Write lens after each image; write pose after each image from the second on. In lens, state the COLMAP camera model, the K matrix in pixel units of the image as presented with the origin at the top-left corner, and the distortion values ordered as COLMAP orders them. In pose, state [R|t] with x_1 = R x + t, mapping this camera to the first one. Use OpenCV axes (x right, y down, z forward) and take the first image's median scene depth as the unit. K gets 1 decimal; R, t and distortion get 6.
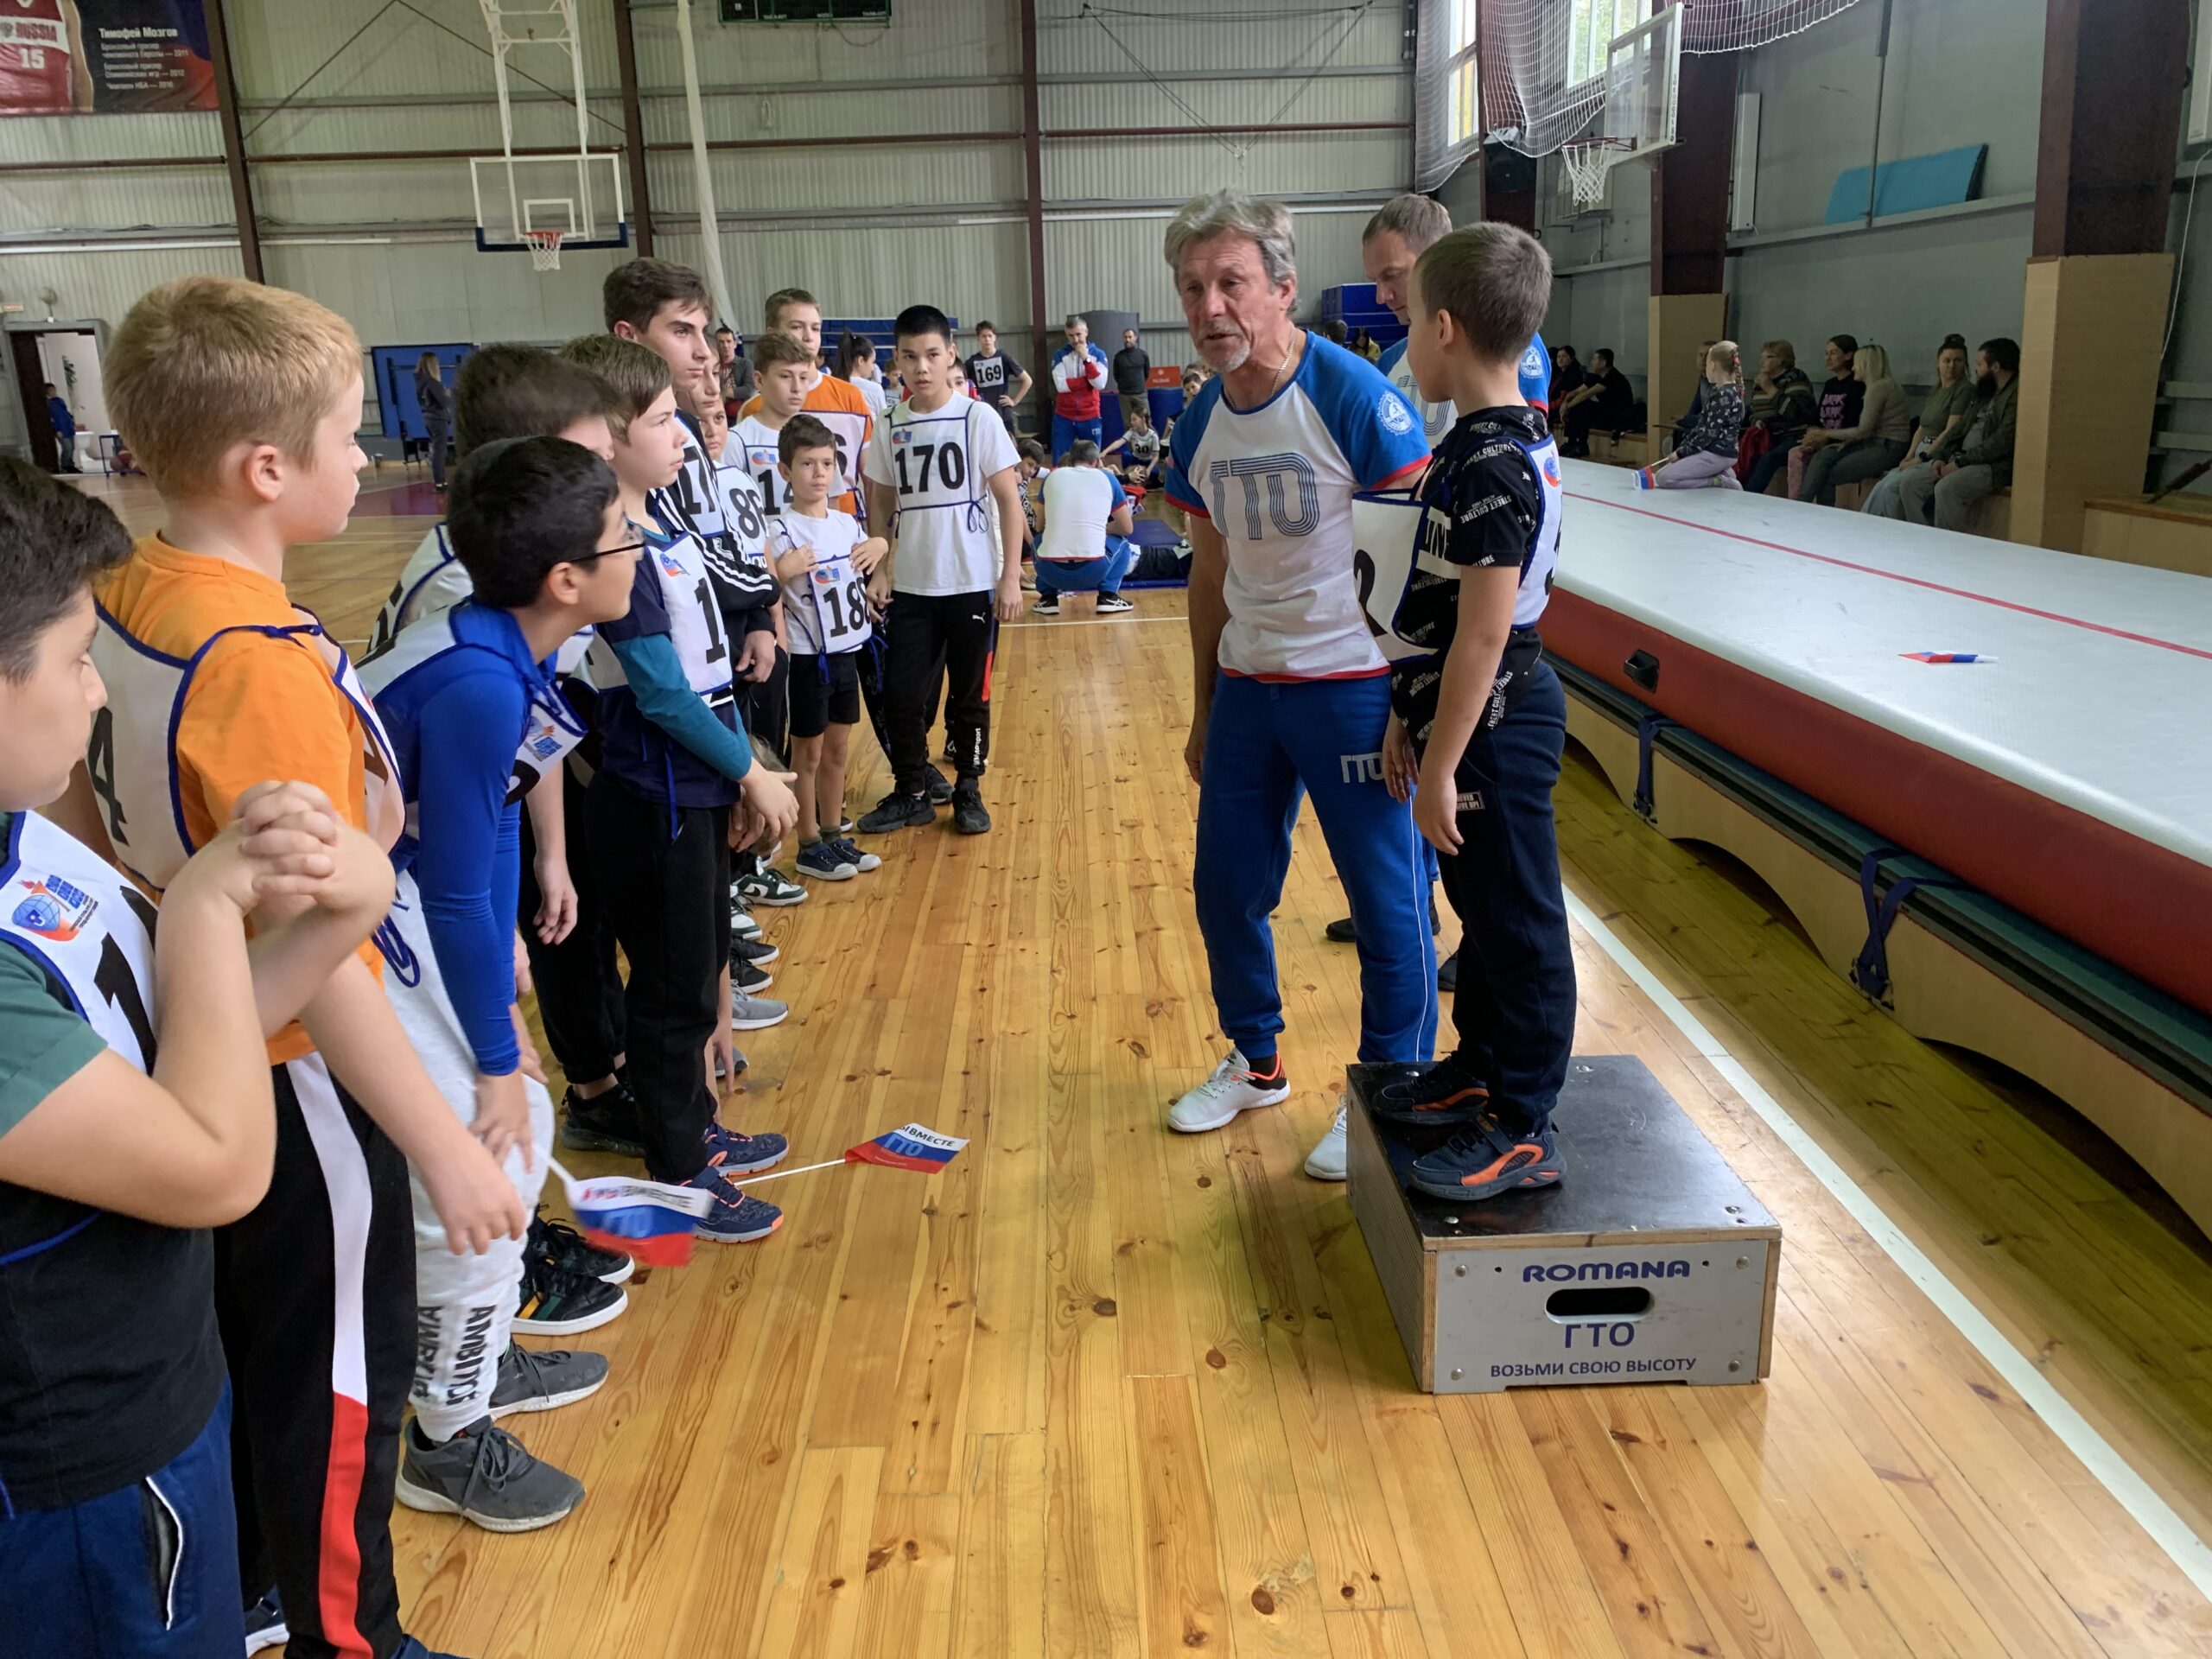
lens RADIAL K [[1666.5, 0, 1106.0], [0, 1666.5, 829.5], [0, 0, 1]] dist [0.015487, -0.007939]
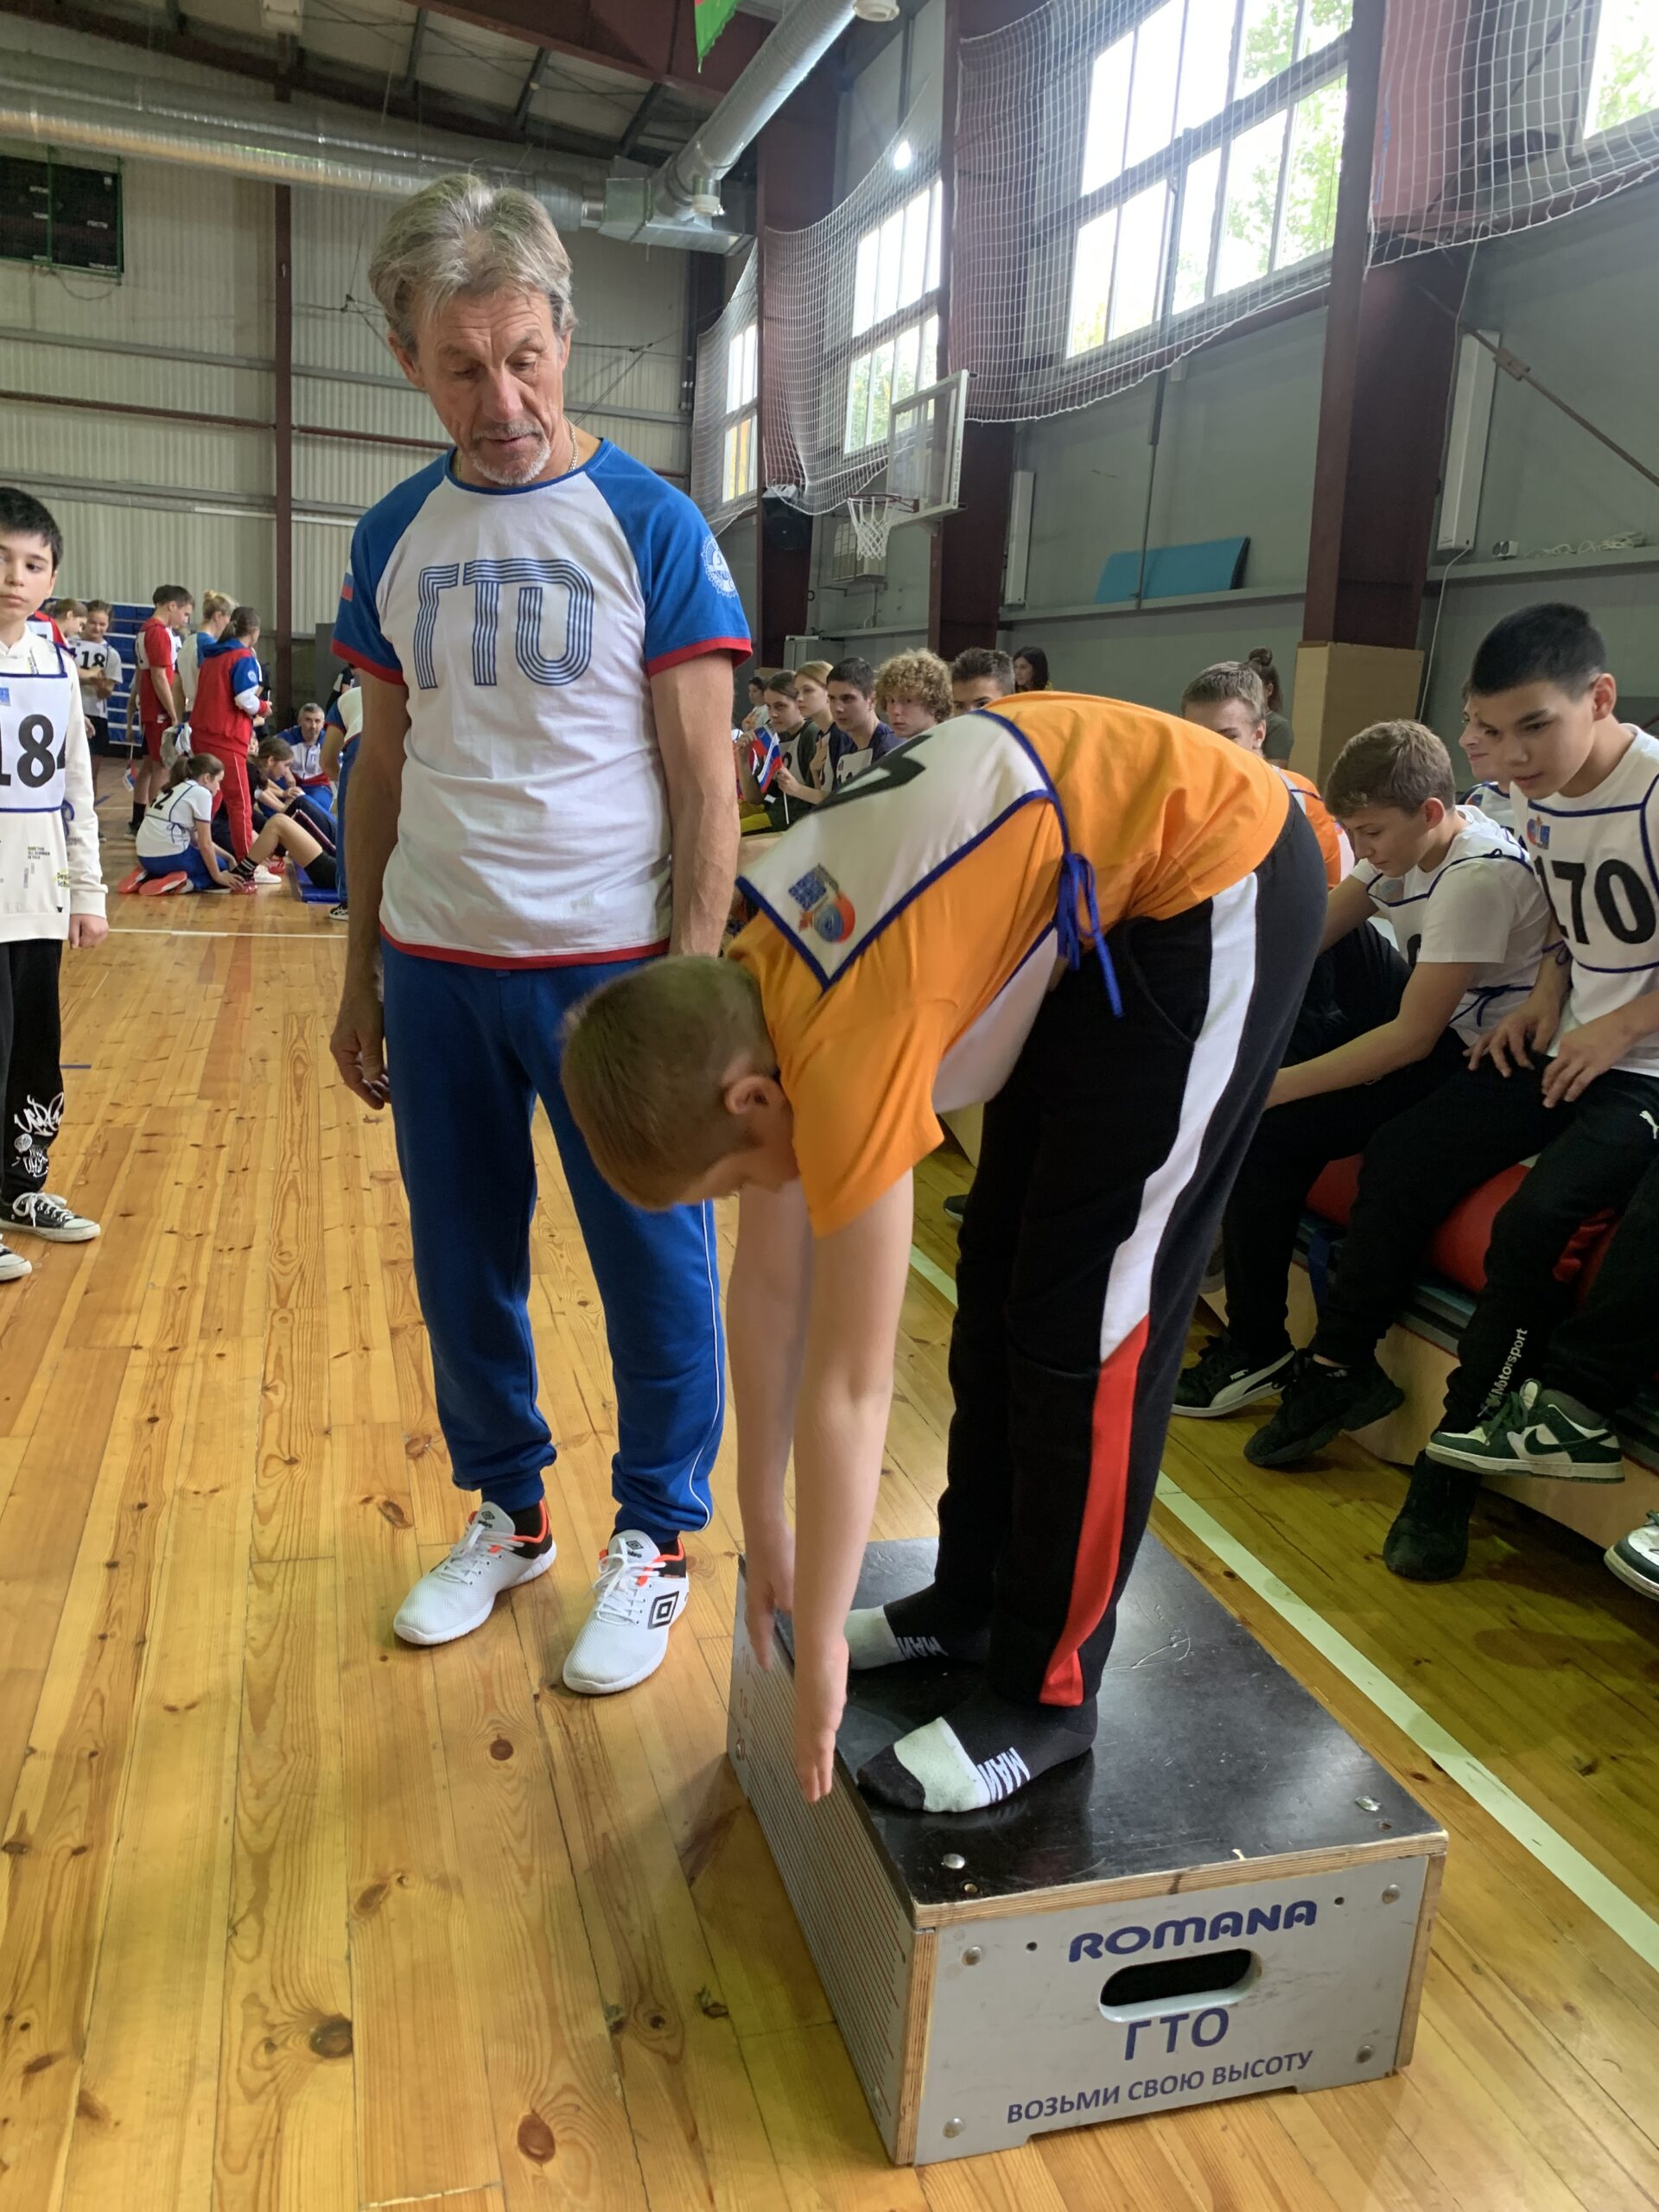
lens RADIAL K [[1666.5, 0, 824.9], [0, 1666.5, 1094.5], [0, 0, 1]] dist [0.015487, -0.007939]
pose [[0.959953, 0.034820, 0.277989, -0.006046], [-0.019517, 0.998147, -0.057629, -0.000845], [-0.279481, 0.049896, 0.958854, 0.267154]]
